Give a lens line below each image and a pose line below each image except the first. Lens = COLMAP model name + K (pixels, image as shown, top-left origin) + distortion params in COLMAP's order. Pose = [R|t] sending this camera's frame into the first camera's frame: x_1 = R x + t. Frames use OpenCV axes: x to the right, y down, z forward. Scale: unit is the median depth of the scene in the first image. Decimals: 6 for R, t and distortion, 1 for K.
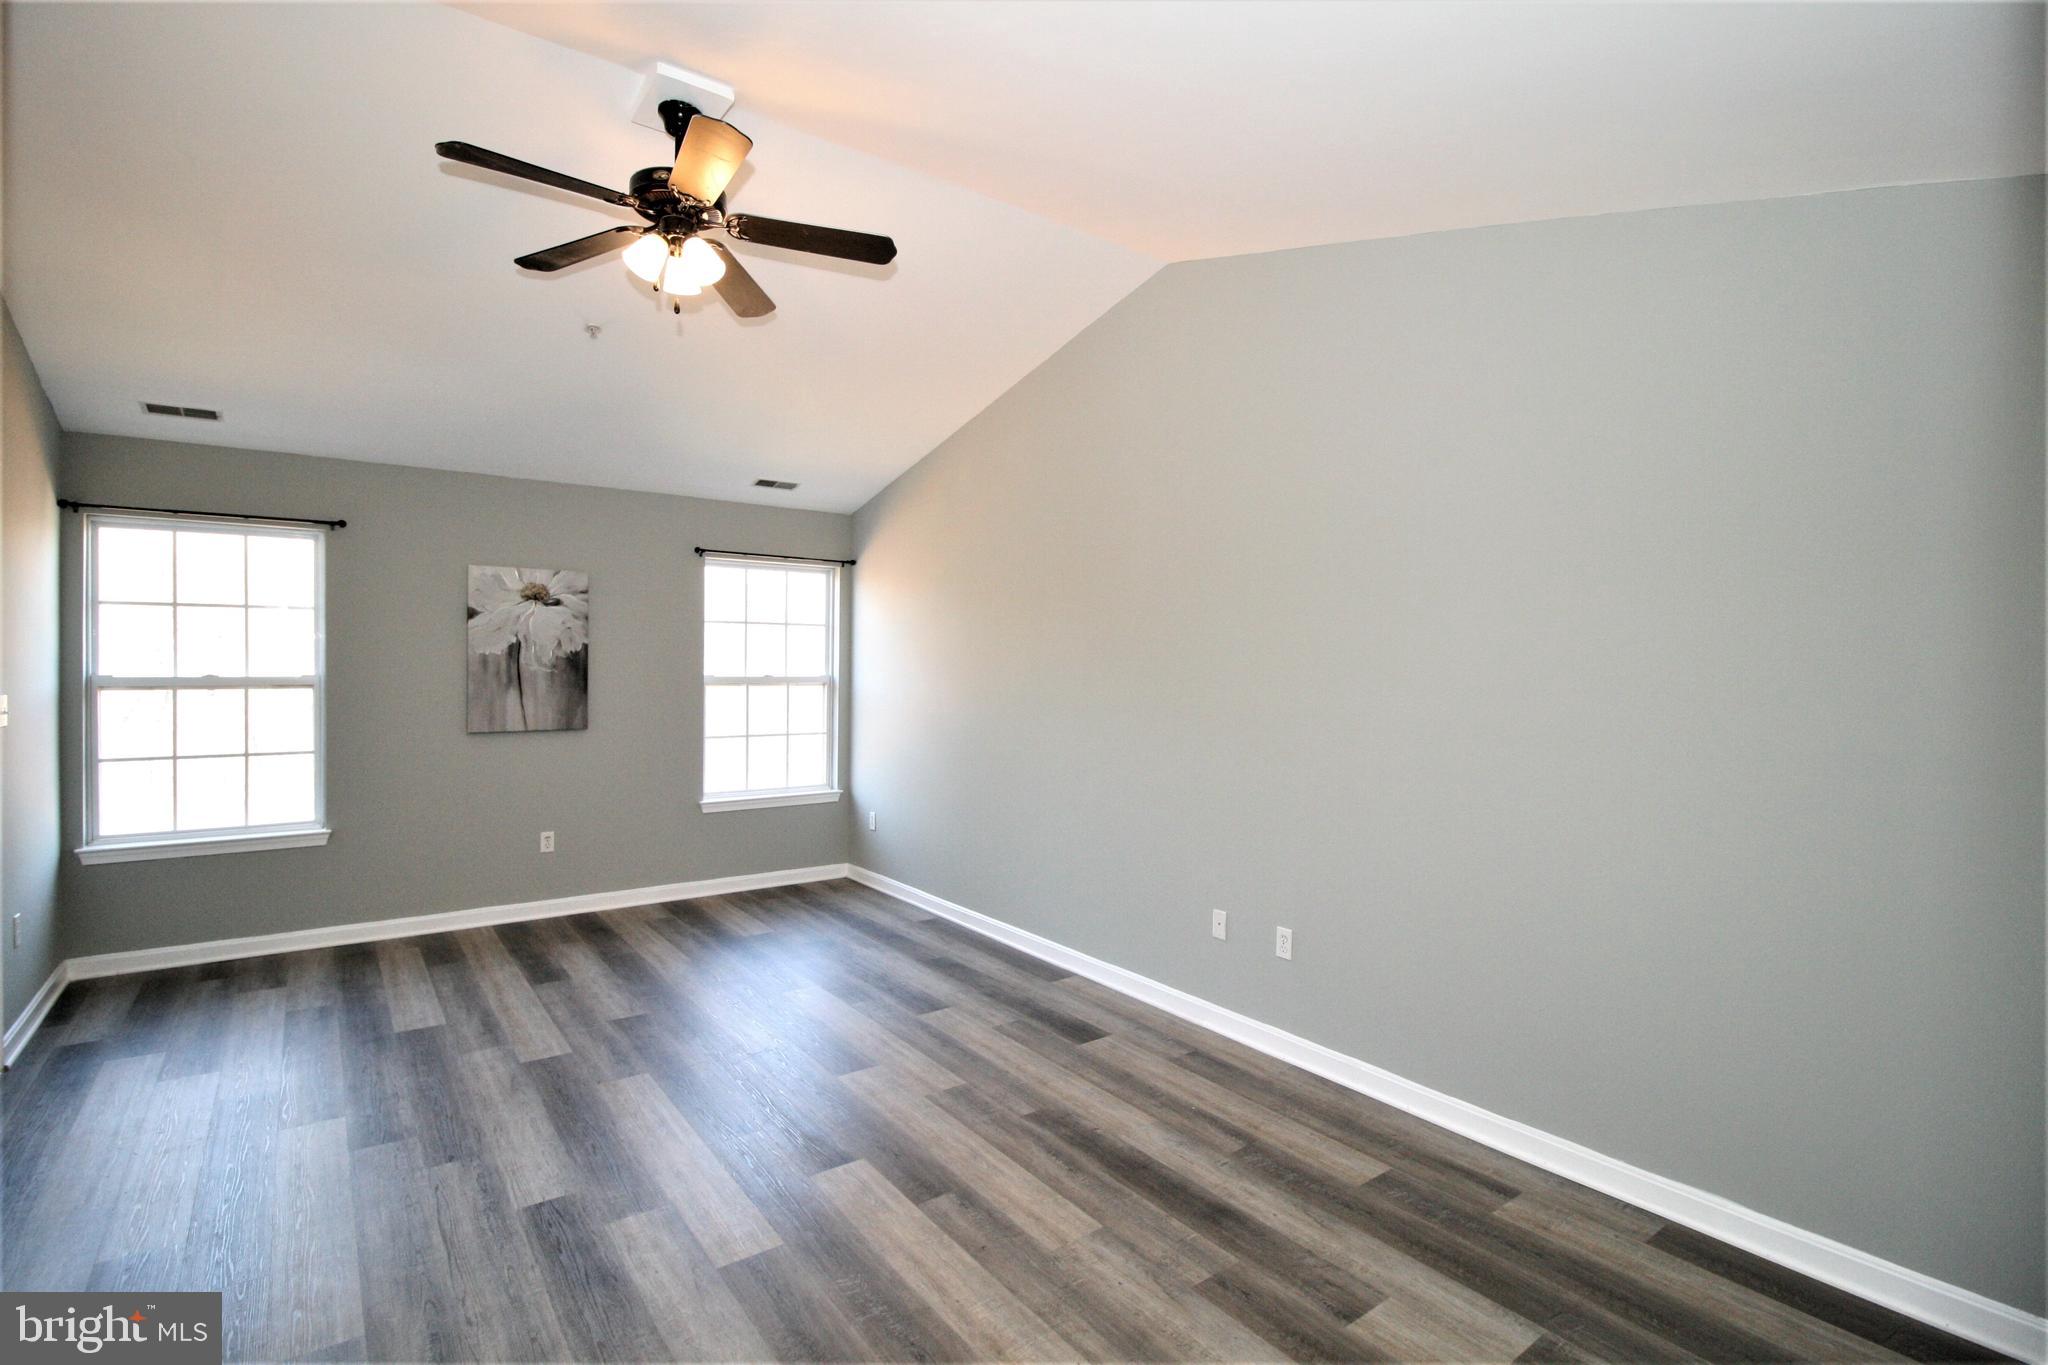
lens RADIAL K [[950.6, 0, 1004.4], [0, 950.6, 681.7], [0, 0, 1]] dist [-0.002416, -0.010360]
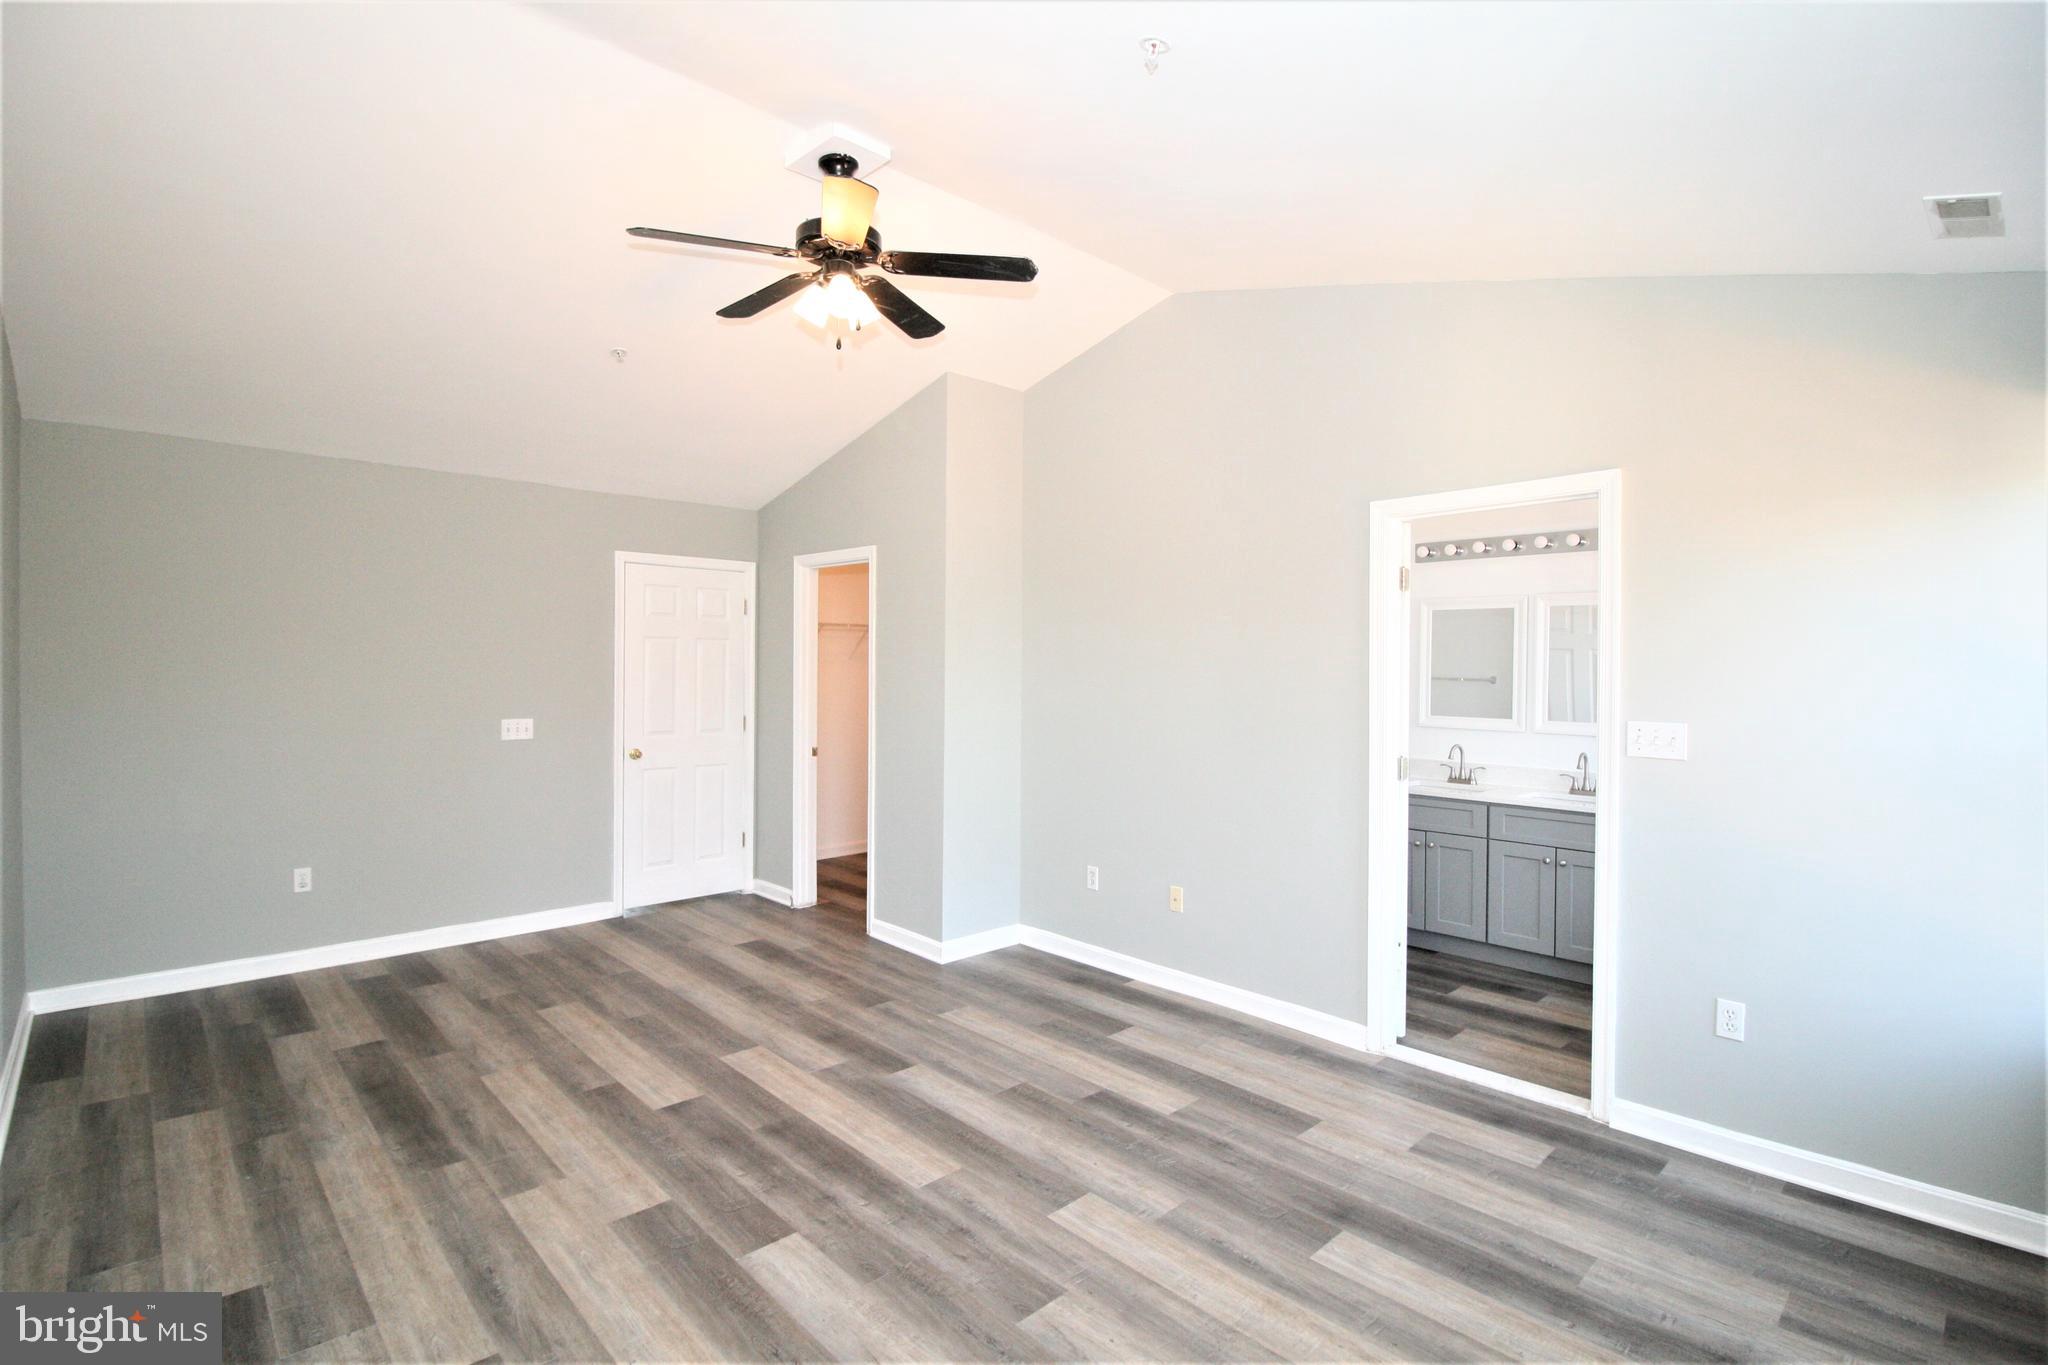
lens RADIAL K [[950.6, 0, 1021.7], [0, 950.6, 668.1], [0, 0, 1]] dist [-0.002416, -0.010360]
pose [[-0.990468, -0.018396, -0.136509, -0.265242], [-0.021965, 0.999454, 0.024682, -0.036070], [0.135980, 0.027445, -0.990331, 1.372194]]
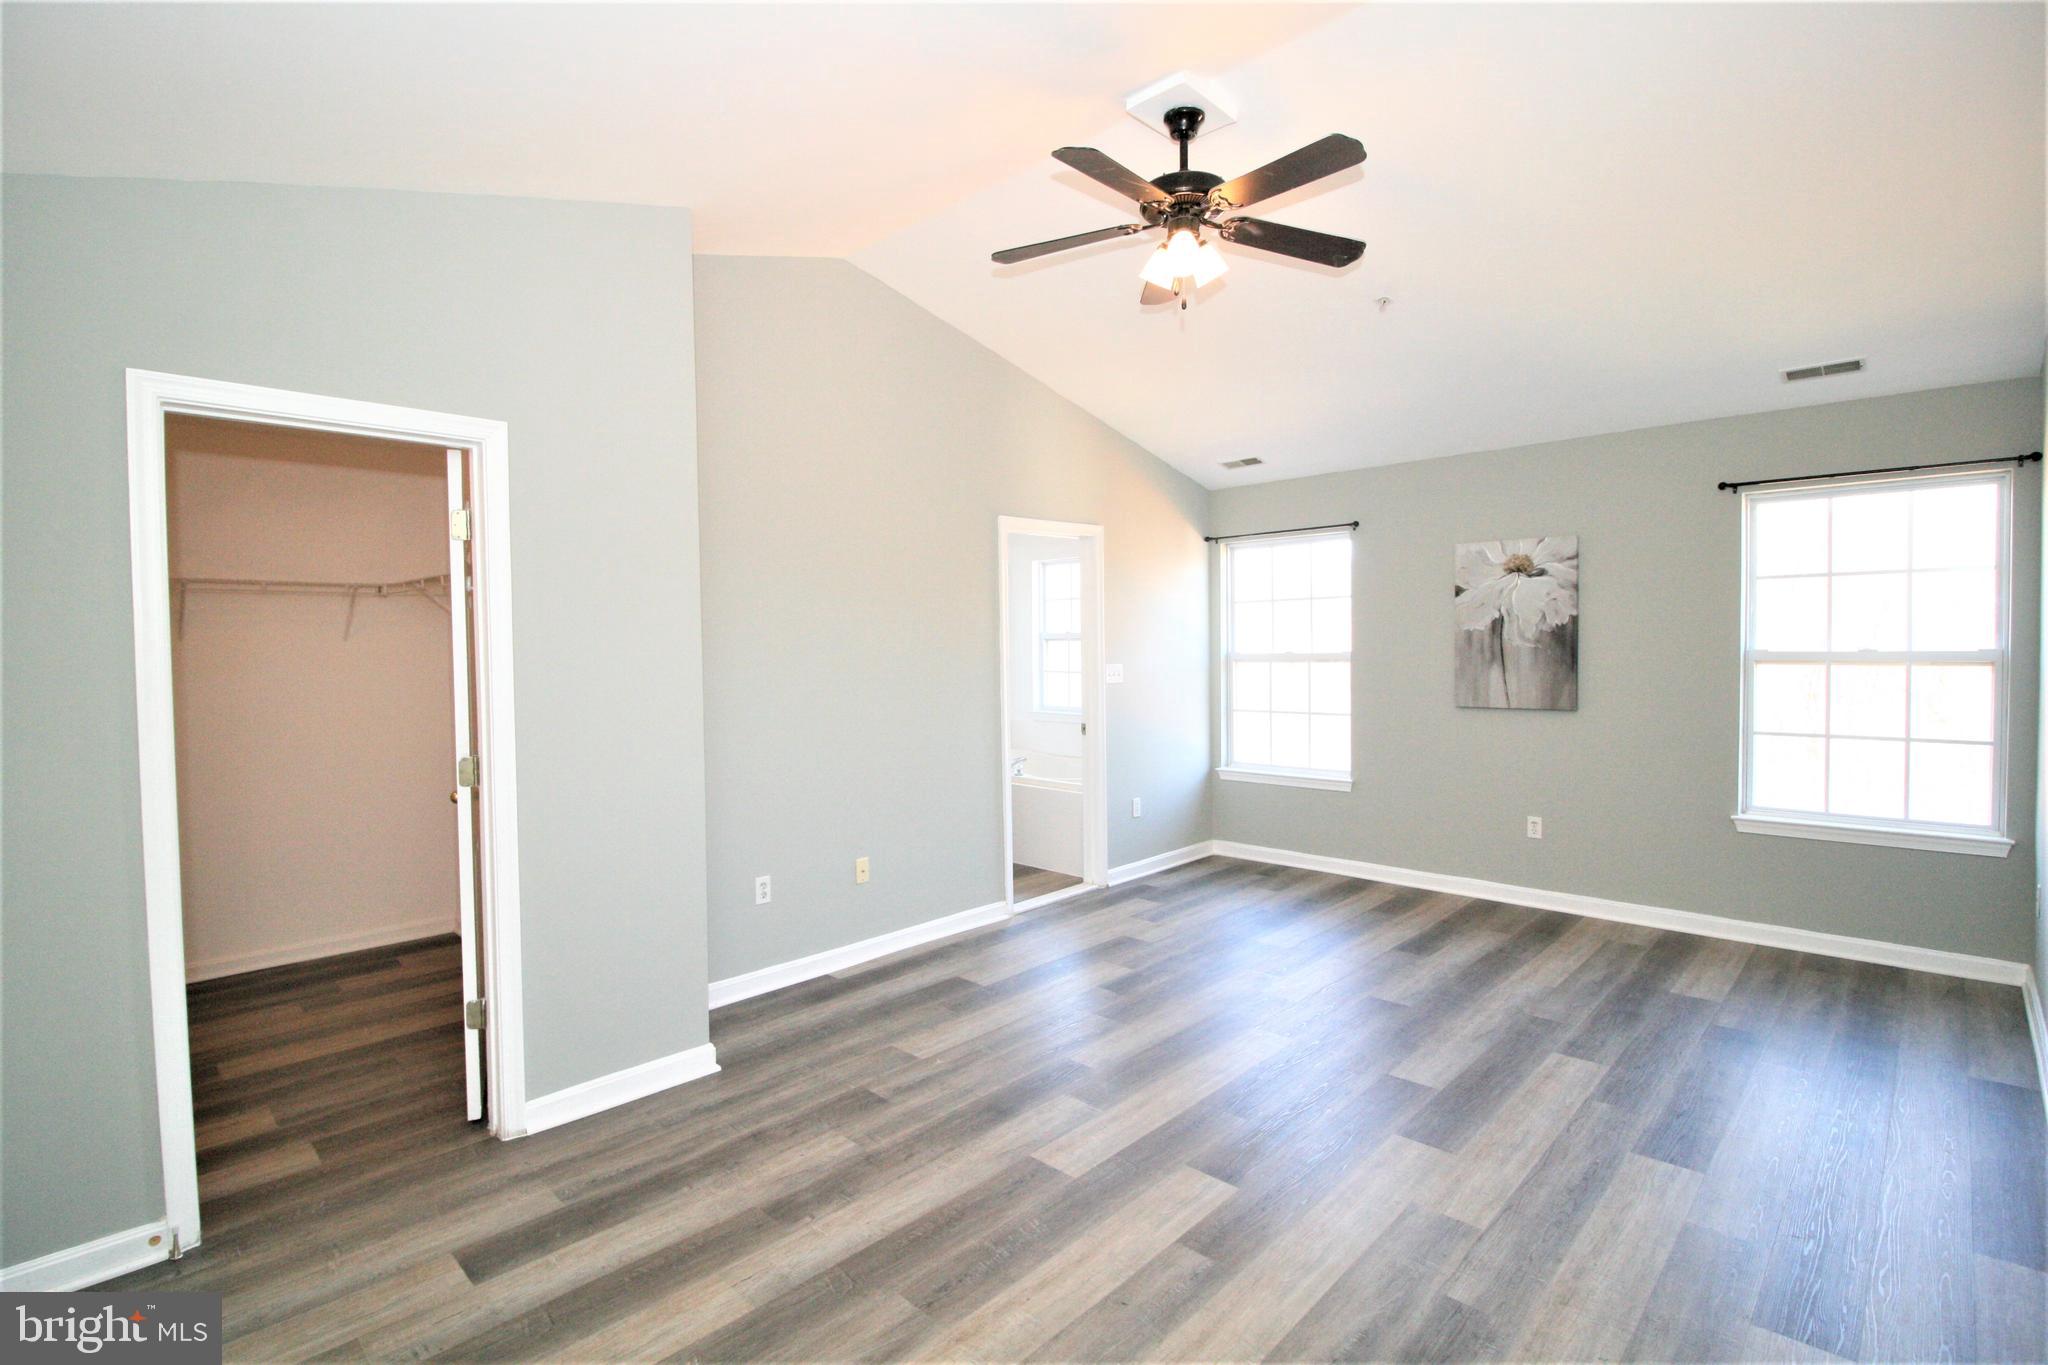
lens RADIAL K [[950.6, 0, 1021.2], [0, 950.6, 673.1], [0, 0, 1]] dist [-0.002416, -0.010360]
pose [[0.171892, 0.017897, -0.984953, 0.436309], [-0.005777, 0.999836, 0.017159, 0.002695], [0.985099, 0.002741, 0.171967, 0.409695]]
